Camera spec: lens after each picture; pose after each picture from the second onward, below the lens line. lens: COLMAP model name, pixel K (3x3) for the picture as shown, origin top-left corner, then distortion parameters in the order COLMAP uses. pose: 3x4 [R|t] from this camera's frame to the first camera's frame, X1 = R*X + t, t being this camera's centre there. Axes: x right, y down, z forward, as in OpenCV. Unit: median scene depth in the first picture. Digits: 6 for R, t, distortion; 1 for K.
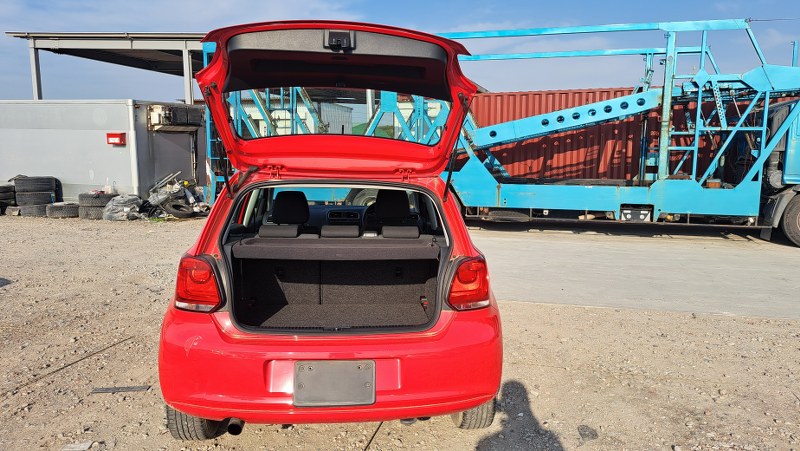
lens RADIAL K [[580.2, 0, 398.4], [0, 580.2, 238.4], [0, 0, 1]] dist [0.031439, -0.004374]
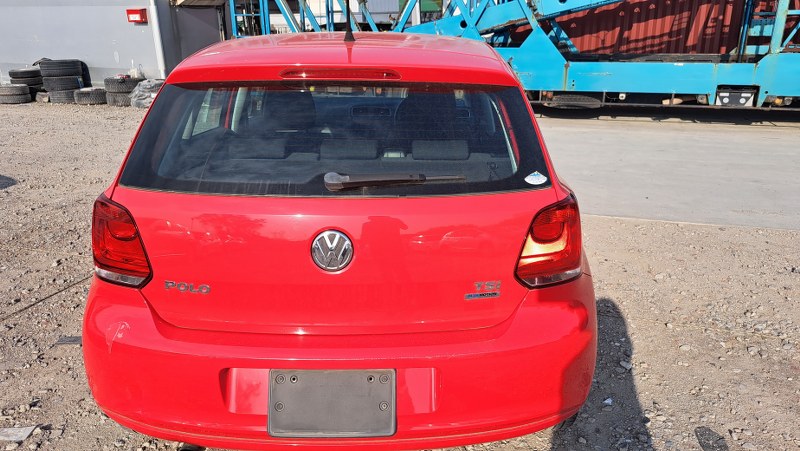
lens RADIAL K [[581.6, 0, 400.0], [0, 581.6, 225.5], [0, 0, 1]] dist [0.023817, -0.011835]
pose [[0.996625, 0.009062, -0.081587, 0.003718], [0.005809, 0.983612, 0.180207, -0.014082], [0.081883, -0.180073, 0.980239, 0.105357]]
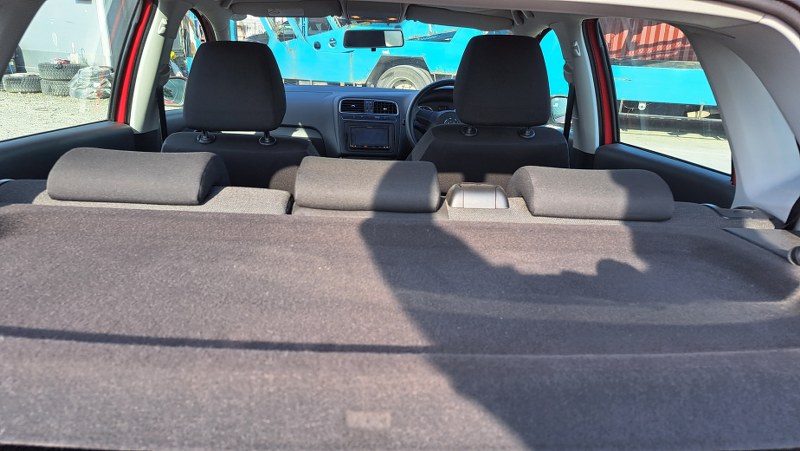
lens RADIAL K [[581.6, 0, 400.0], [0, 581.6, 225.5], [0, 0, 1]] dist [0.023817, -0.011835]
pose [[0.999073, 0.036299, -0.023136, -0.024964], [-0.031825, 0.984793, 0.170792, -0.011974], [0.028984, -0.169897, 0.985035, 0.229960]]
